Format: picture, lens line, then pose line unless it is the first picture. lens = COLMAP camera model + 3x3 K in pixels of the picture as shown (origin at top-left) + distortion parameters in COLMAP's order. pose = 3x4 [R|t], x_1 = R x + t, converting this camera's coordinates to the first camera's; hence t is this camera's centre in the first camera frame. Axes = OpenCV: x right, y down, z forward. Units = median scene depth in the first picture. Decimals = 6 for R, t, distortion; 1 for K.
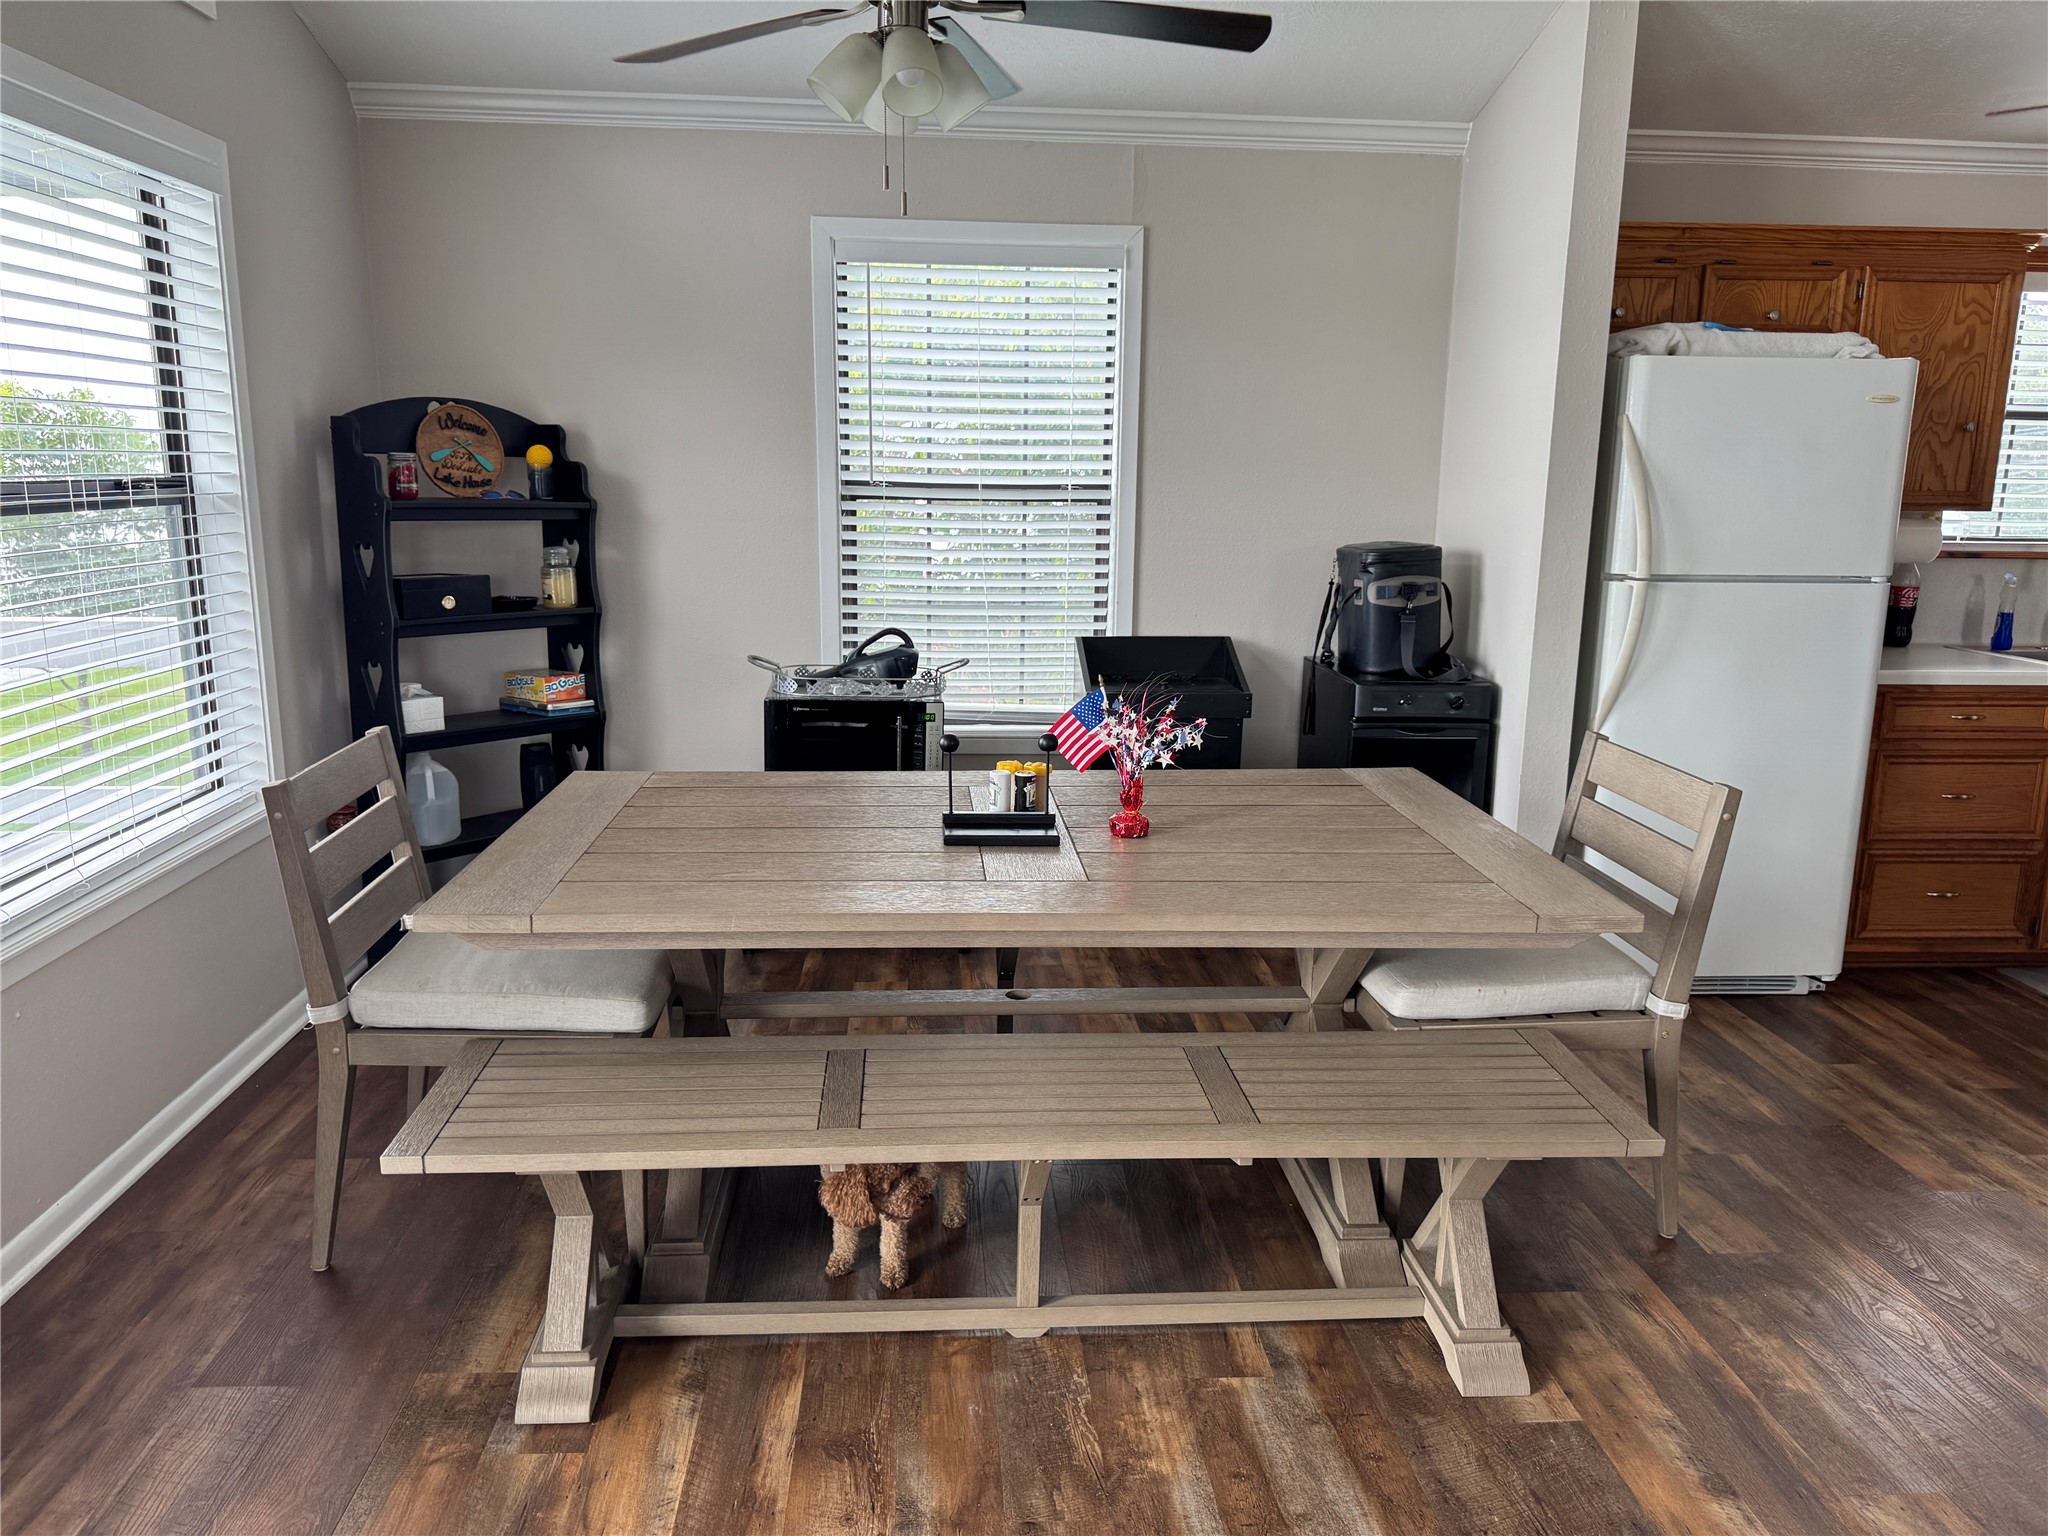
lens RADIAL K [[1429.8, 0, 1025.1], [0, 1429.8, 760.7], [0, 0, 1]] dist [0.018952, -0.024015]
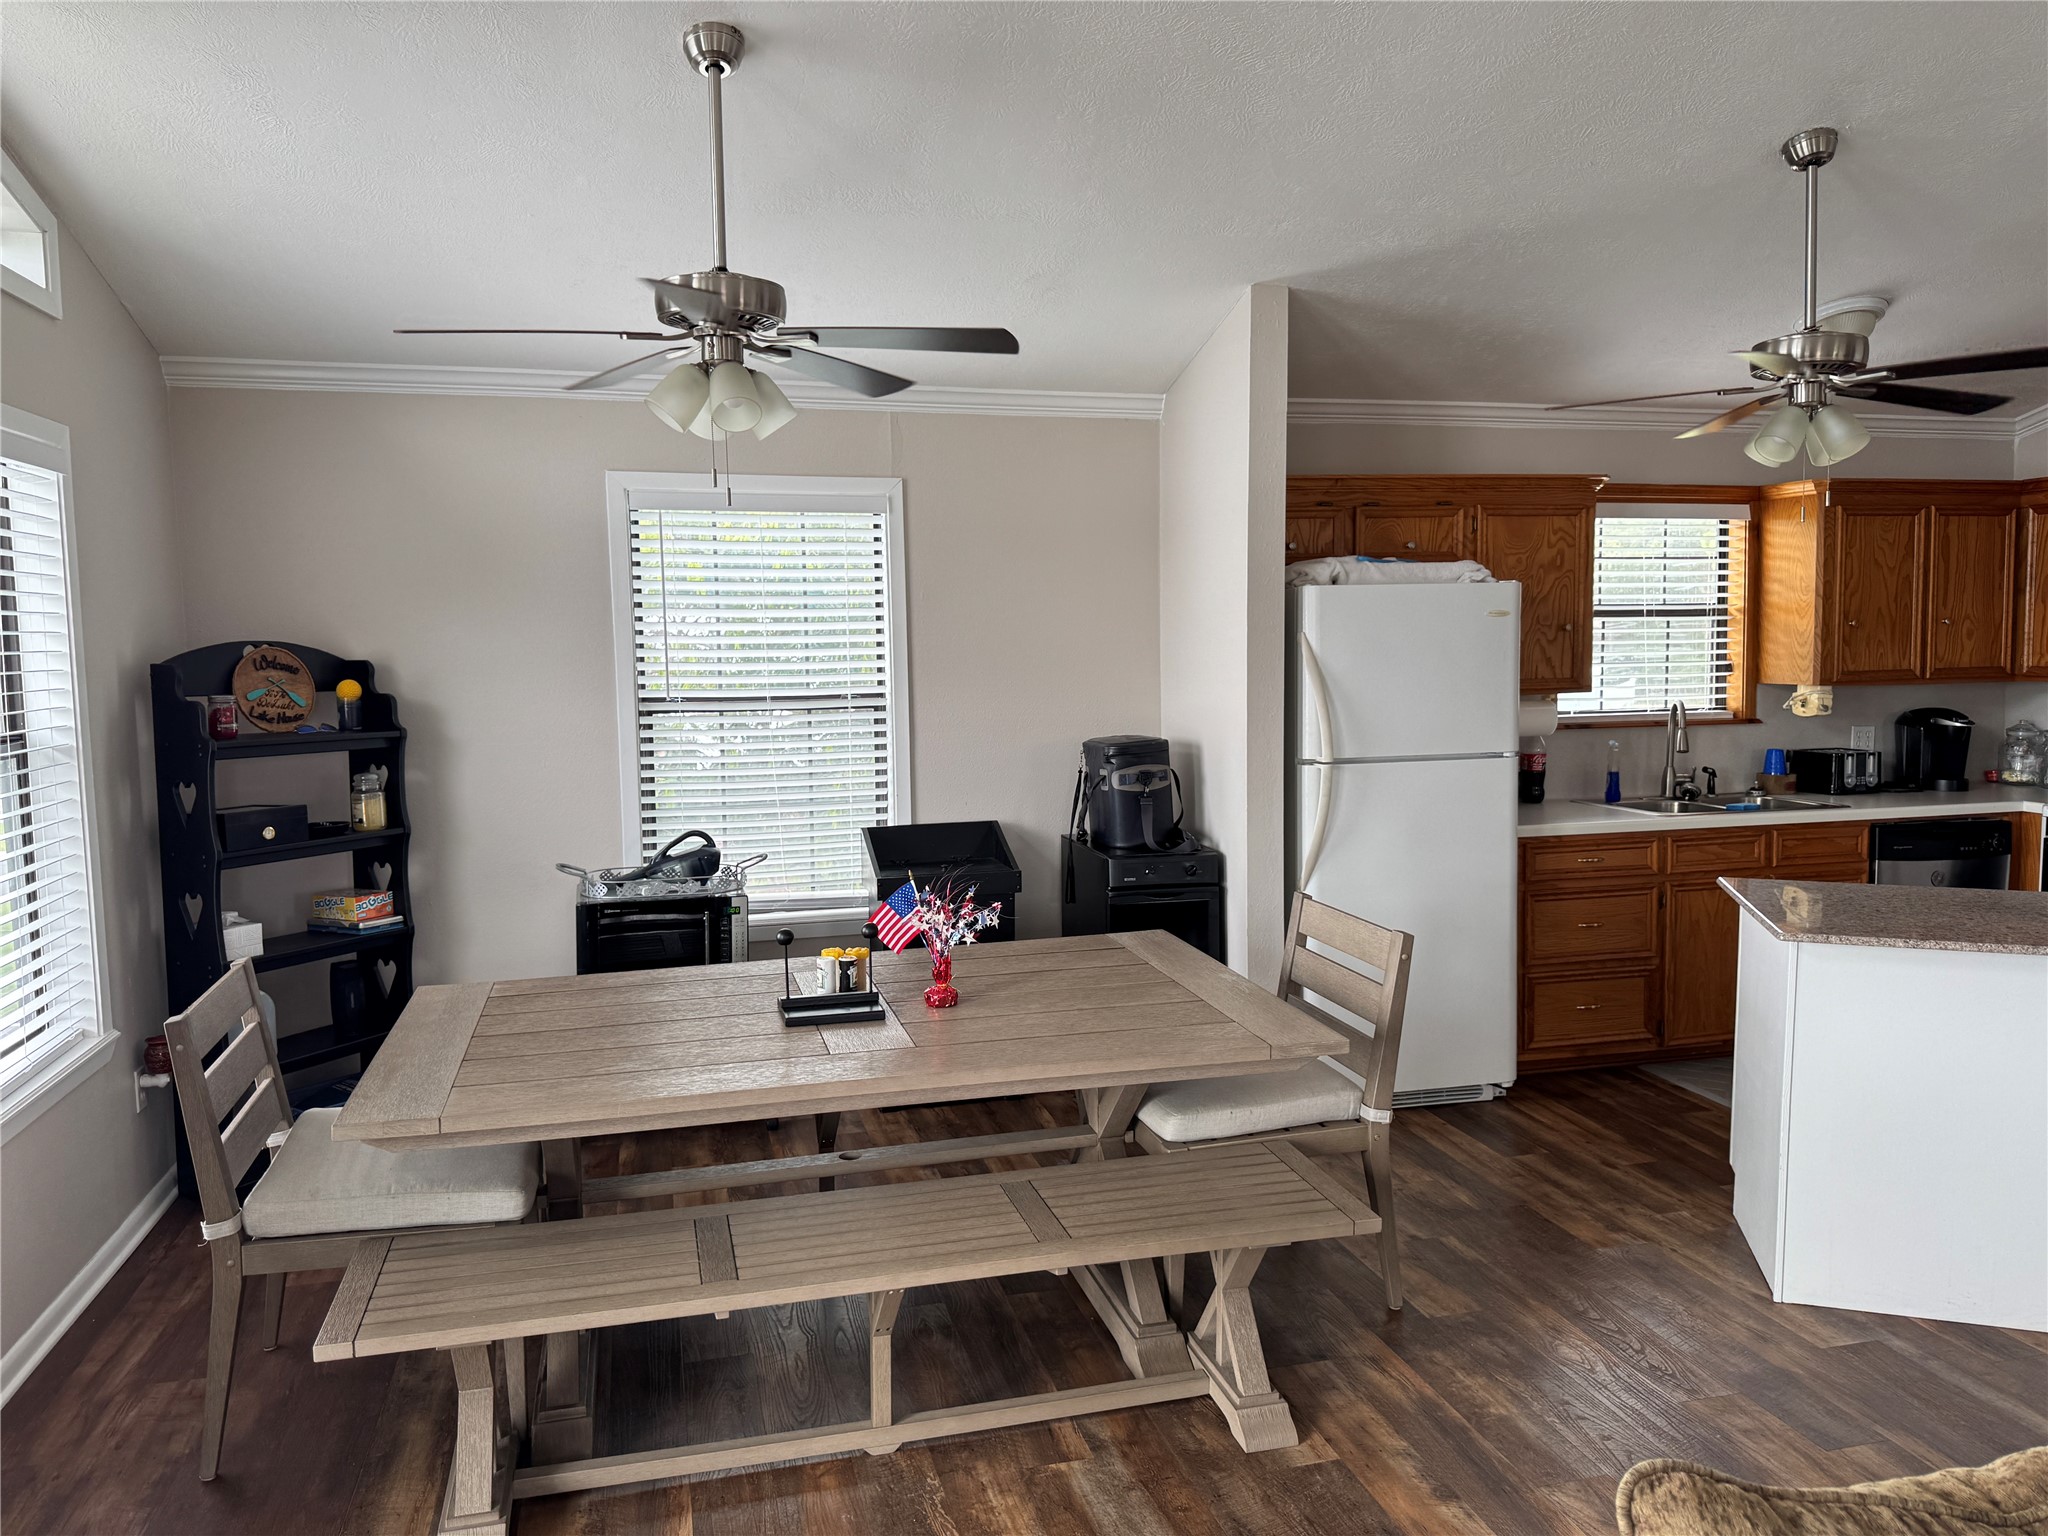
lens RADIAL K [[1436.8, 0, 1024.9], [0, 1436.8, 755.9], [0, 0, 1]] dist [0.060186, -0.077541]
pose [[0.981560, -0.042229, 0.186430, -0.054672], [0.064084, 0.991549, -0.112802, -0.010982], [-0.180090, 0.122669, 0.975971, -0.156849]]
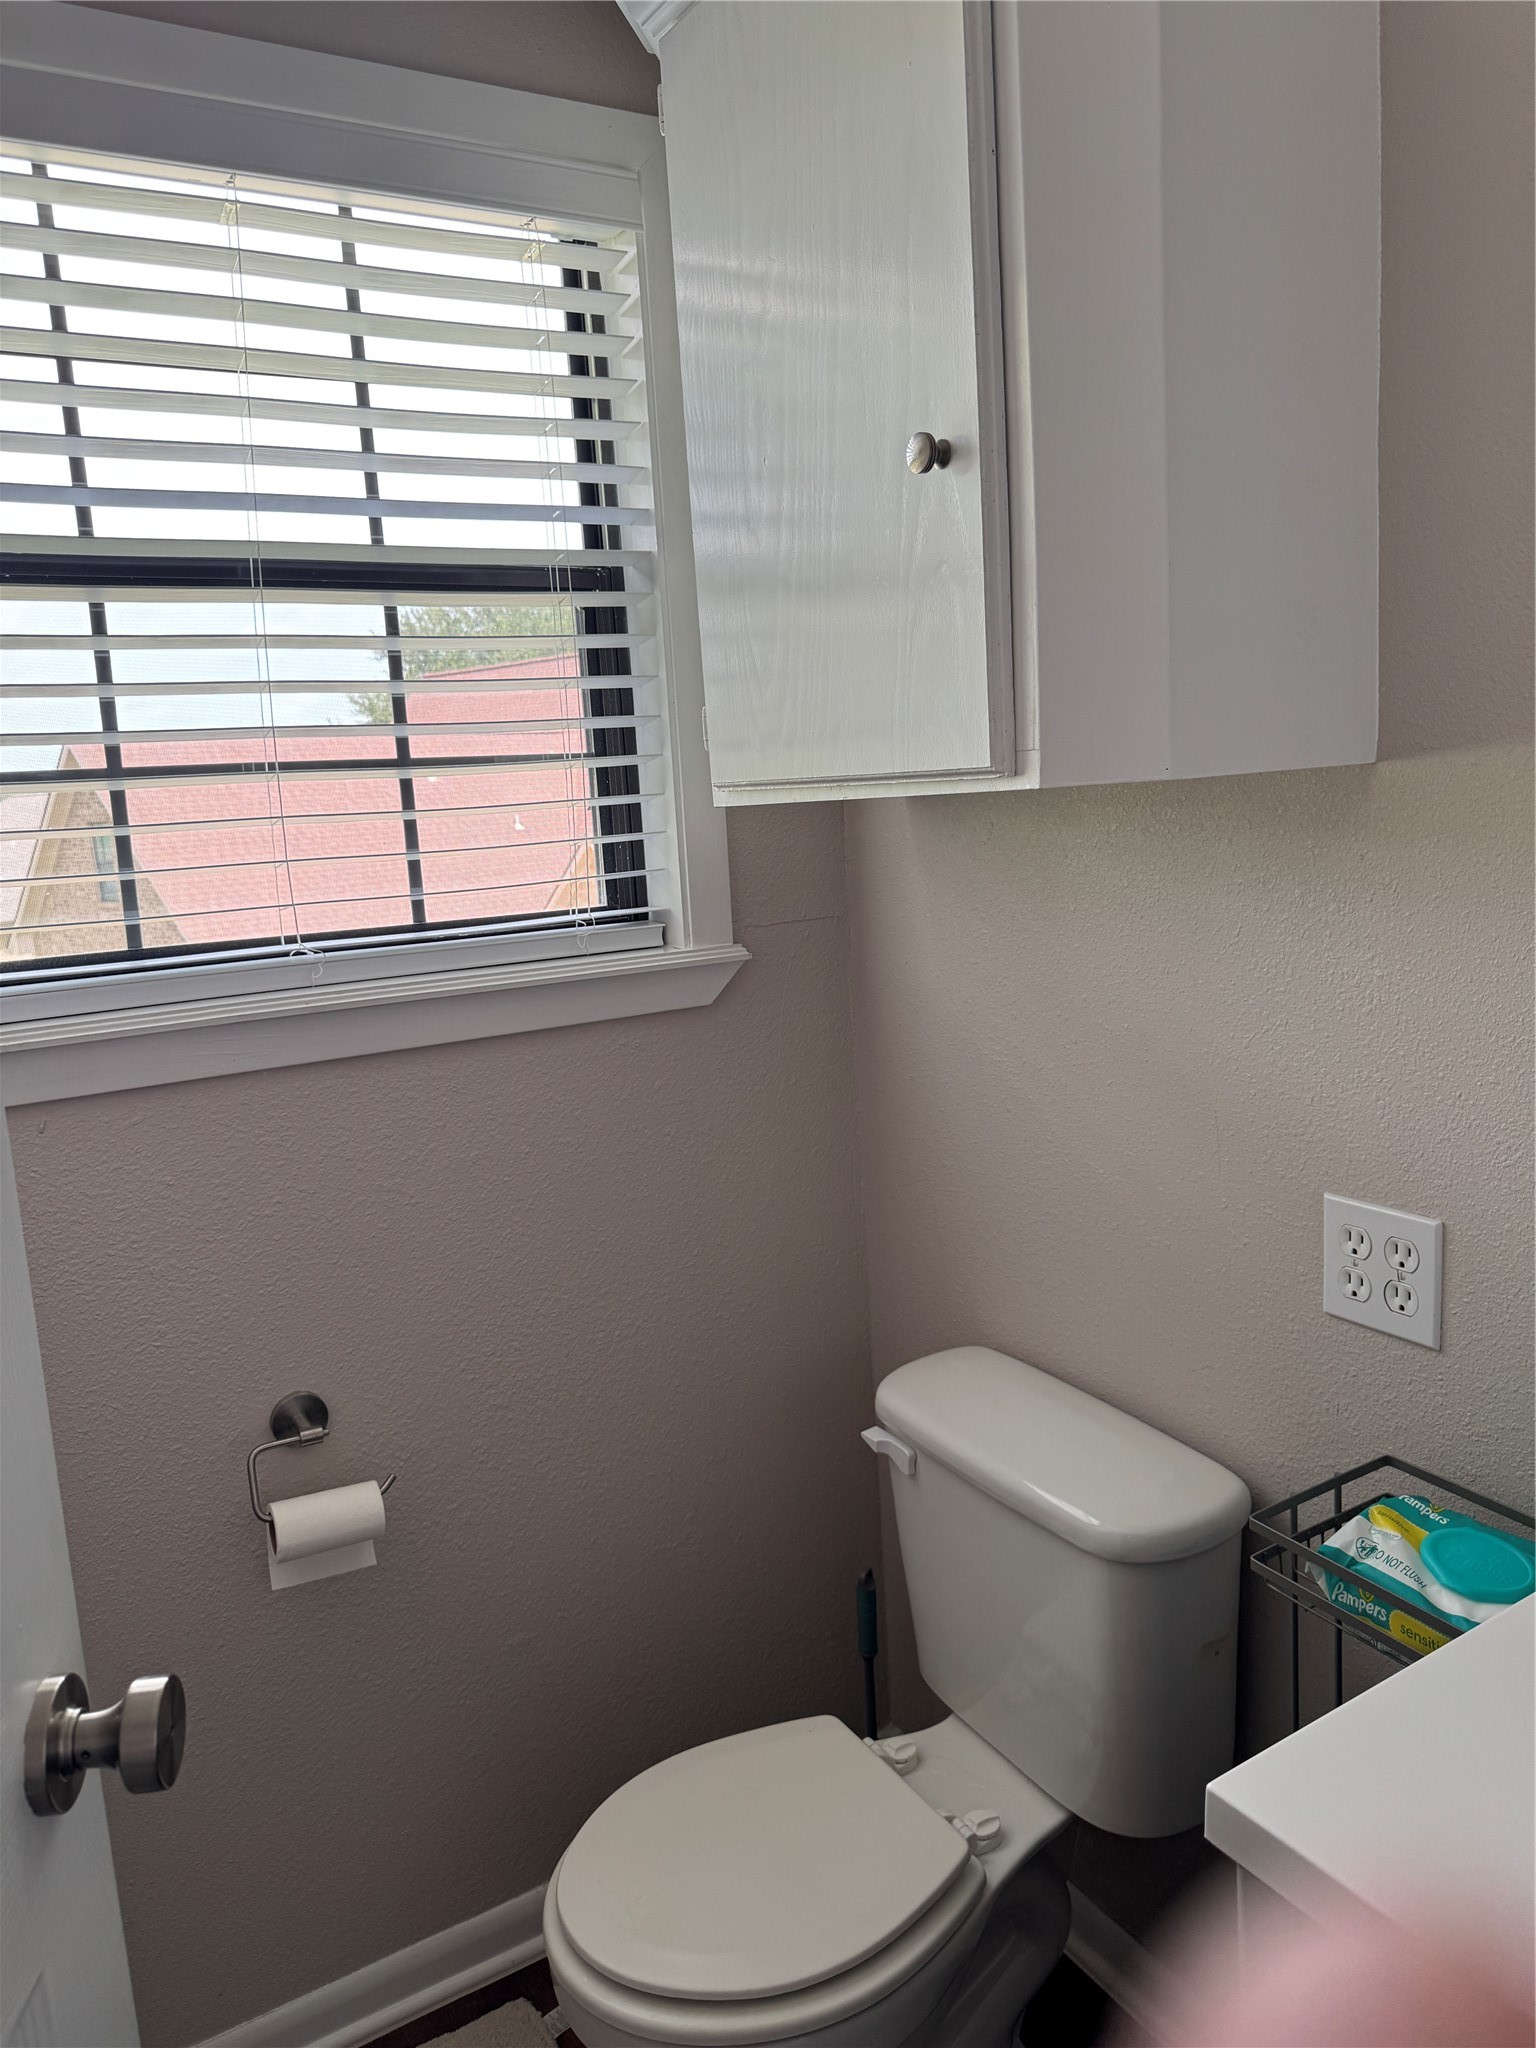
lens RADIAL K [[1436.8, 0, 768.0], [0, 1436.8, 1024.0], [0, 0, 1]] dist [0.060186, -0.077541]
pose [[0.898212, -0.138666, 0.417117, 0.891716], [0.161596, 0.986655, -0.019975, -0.153268], [-0.408780, 0.085346, 0.908633, 0.882041]]
